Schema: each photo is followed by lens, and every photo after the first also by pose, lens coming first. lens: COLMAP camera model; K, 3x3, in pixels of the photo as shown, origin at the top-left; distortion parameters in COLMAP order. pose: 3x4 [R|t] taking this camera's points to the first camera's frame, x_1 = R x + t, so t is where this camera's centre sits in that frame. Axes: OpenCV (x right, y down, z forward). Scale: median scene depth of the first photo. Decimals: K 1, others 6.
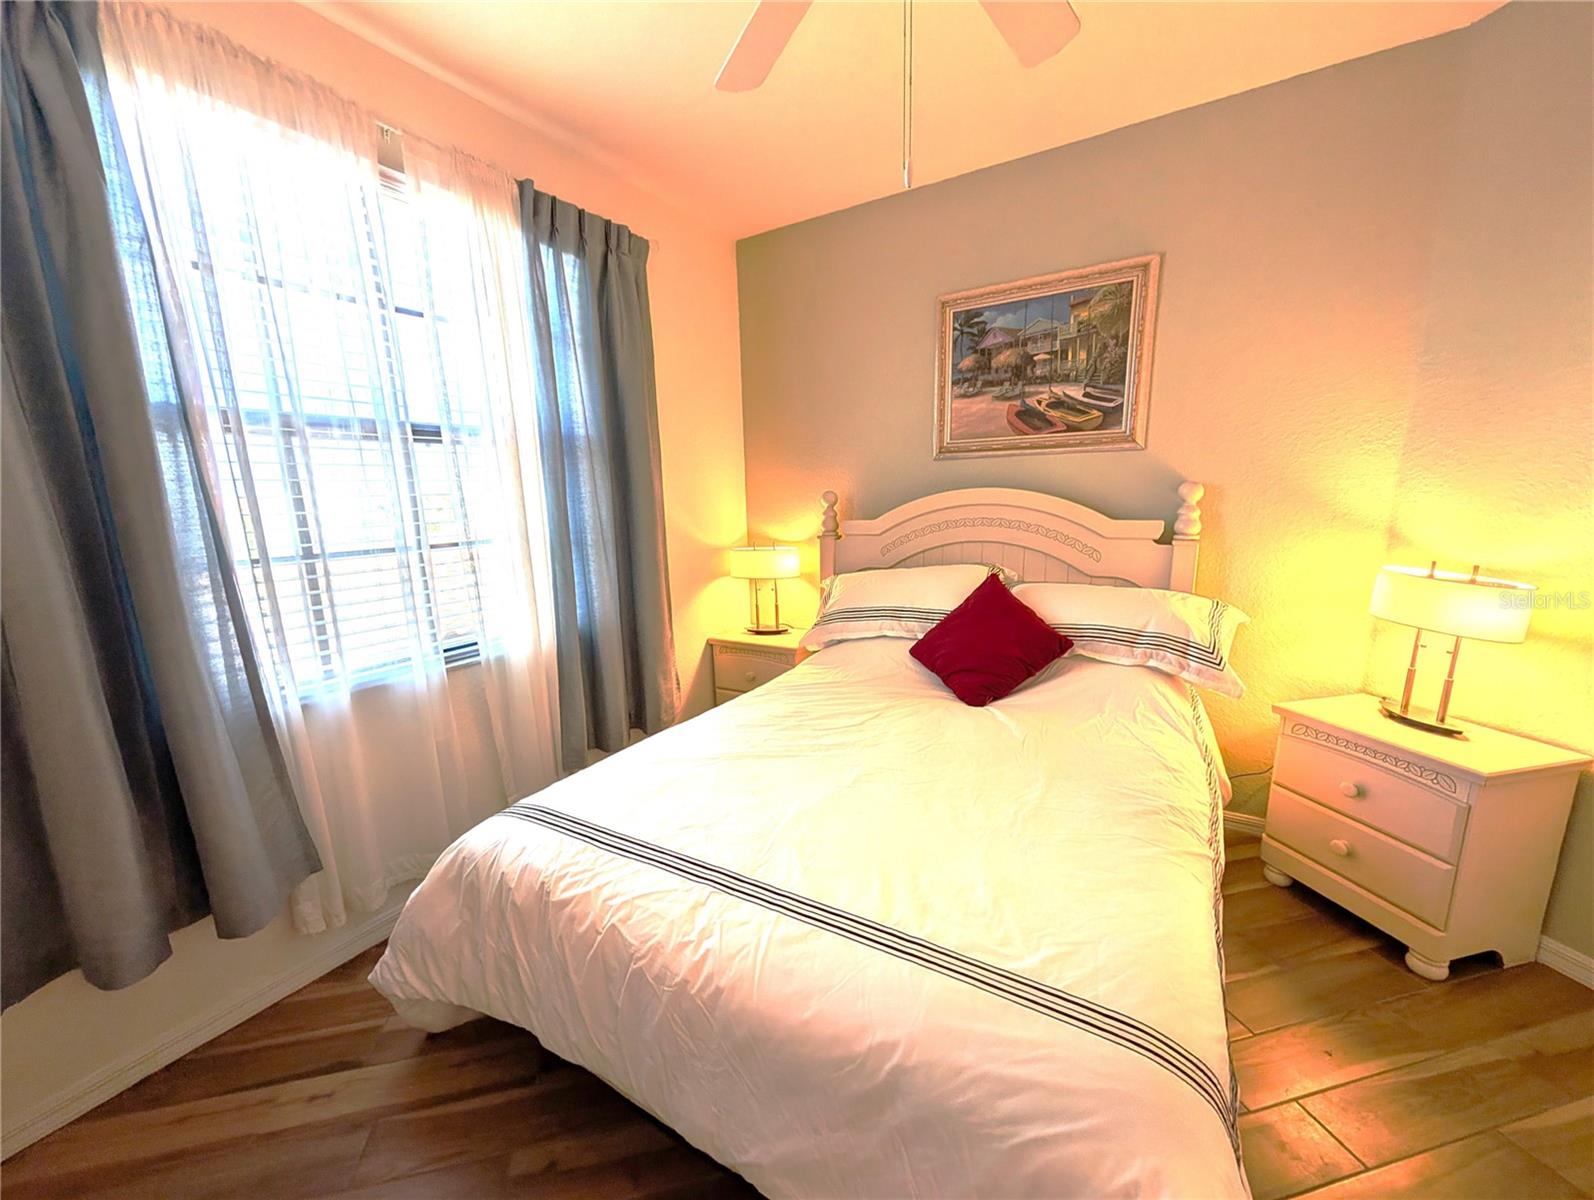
lens RADIAL K [[607.2, 0, 793.6], [0, 607.2, 609.5], [0, 0, 1]] dist [0.001384, -0.000213]
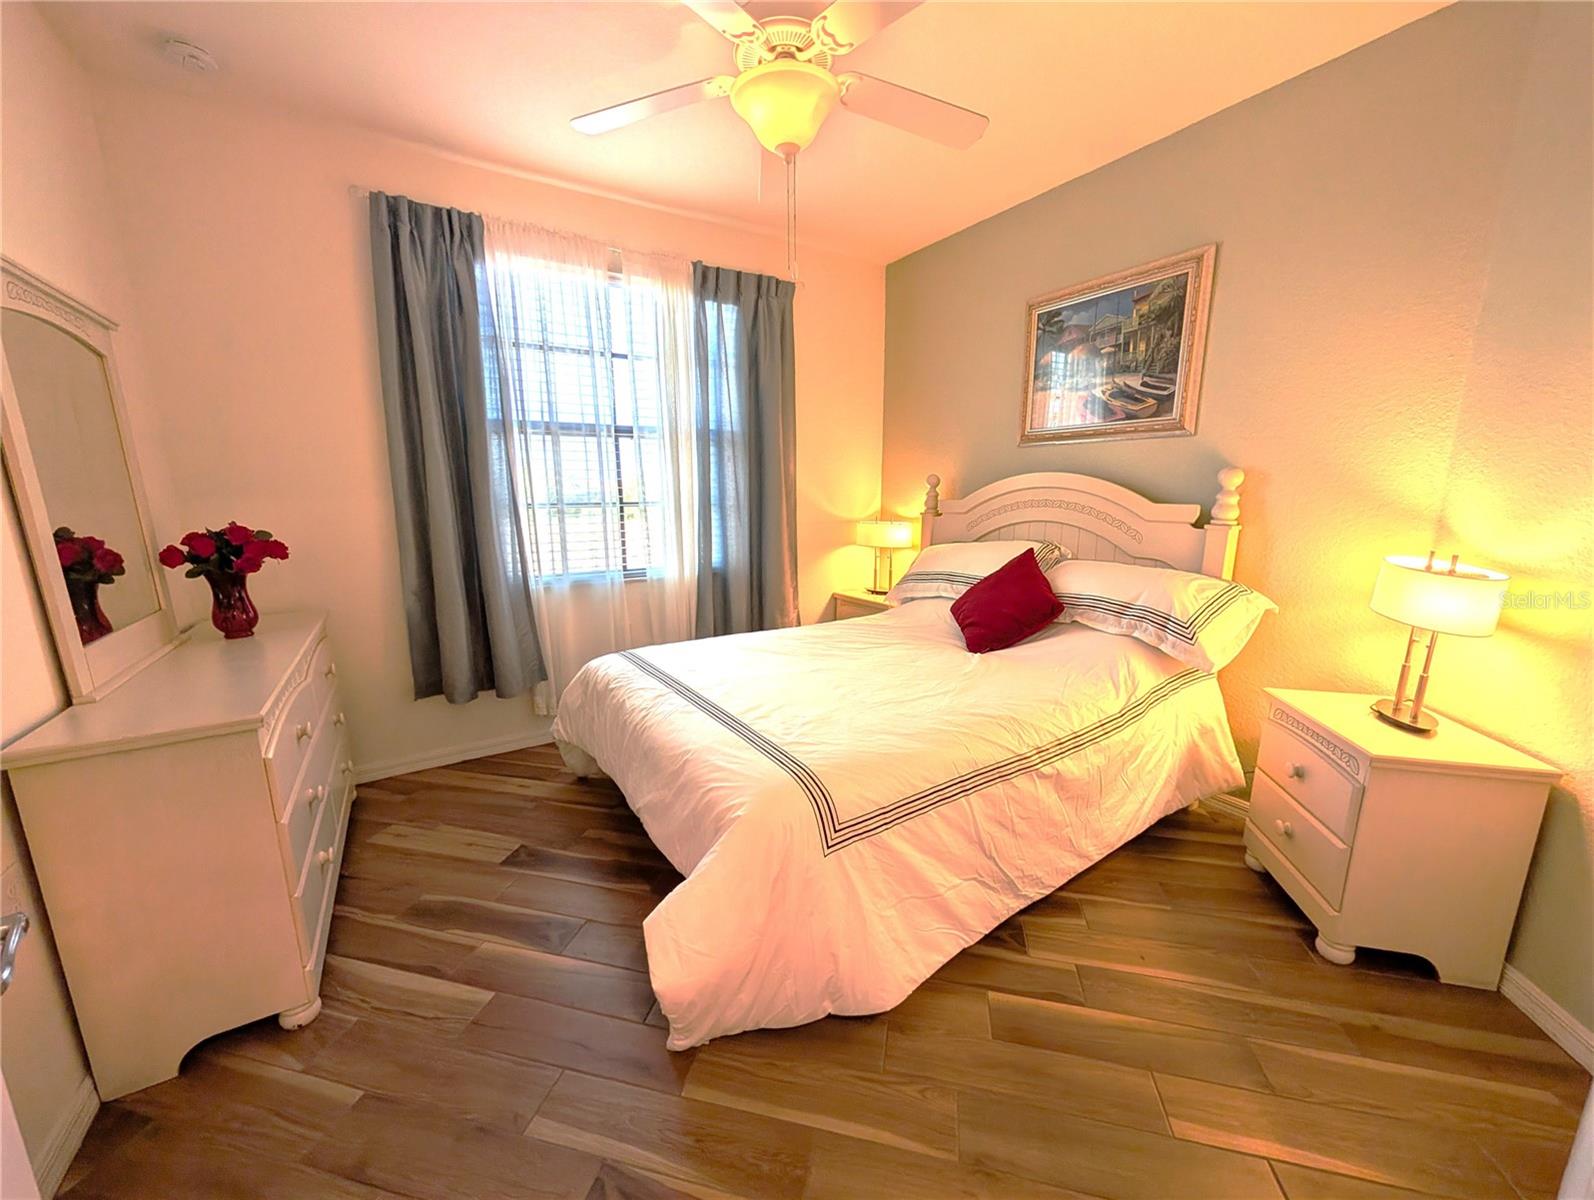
lens RADIAL K [[607.2, 0, 793.6], [0, 607.2, 609.5], [0, 0, 1]] dist [0.001384, -0.000213]
pose [[0.897247, 0.110050, -0.427594, 0.458245], [-0.103356, 0.993883, 0.038918, 0.060616], [0.429261, 0.009276, 0.903133, -0.222568]]
